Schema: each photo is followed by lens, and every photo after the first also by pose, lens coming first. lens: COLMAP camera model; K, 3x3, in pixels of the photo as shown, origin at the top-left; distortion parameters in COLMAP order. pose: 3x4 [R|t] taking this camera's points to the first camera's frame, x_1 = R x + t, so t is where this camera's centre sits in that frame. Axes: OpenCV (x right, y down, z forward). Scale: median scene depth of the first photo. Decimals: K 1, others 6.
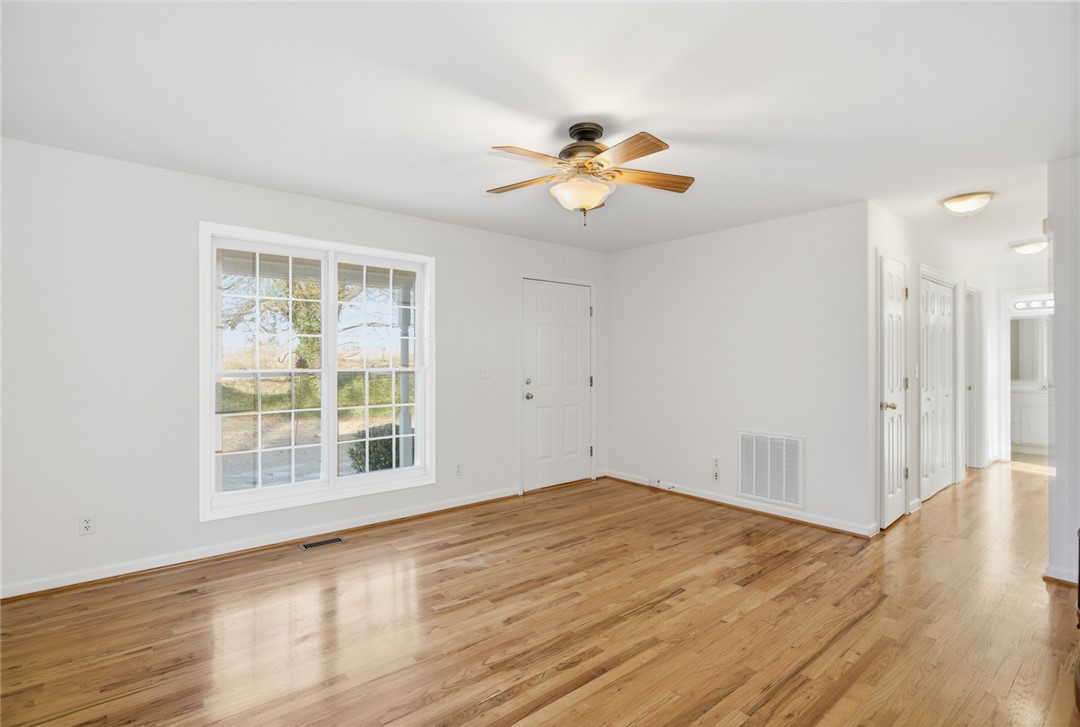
lens RADIAL K [[518.9, 0, 540.0], [0, 518.9, 363.5], [0, 0, 1]] dist [-0.000287, -0.000094]
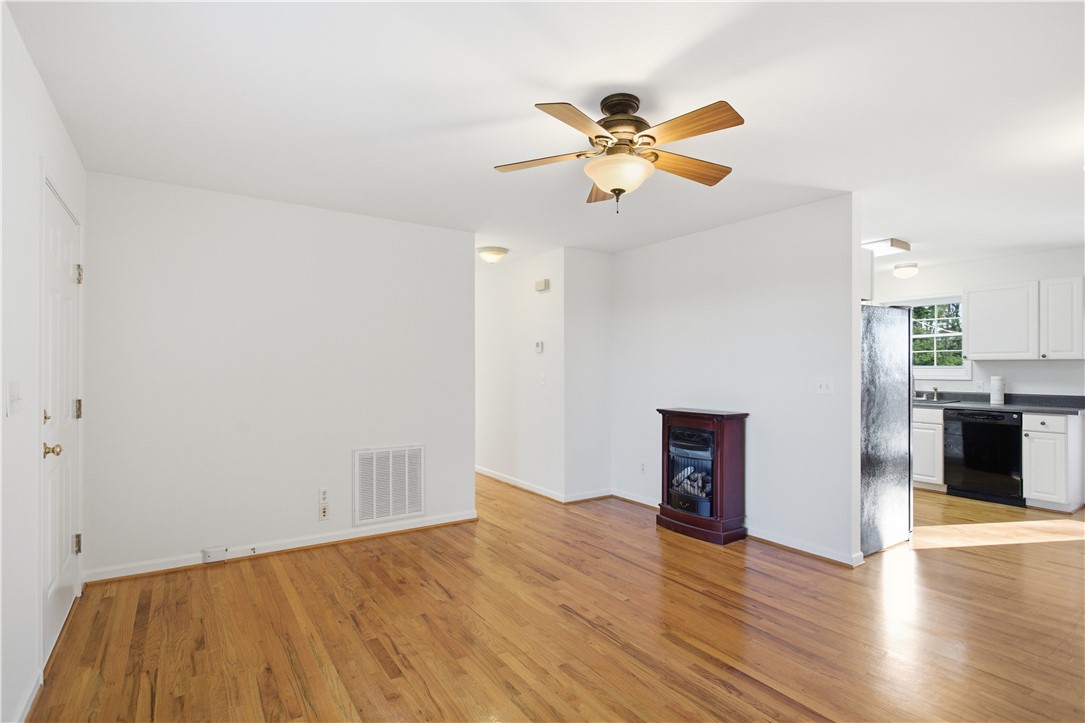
lens RADIAL K [[540.3, 0, 547.5], [0, 540.3, 367.6], [0, 0, 1]] dist [-0.000190, 0.000145]
pose [[0.101623, 0.003766, 0.994816, -0.601928], [0.002022, 0.999990, -0.003992, -0.000143], [-0.994821, 0.002417, 0.101614, 0.767325]]
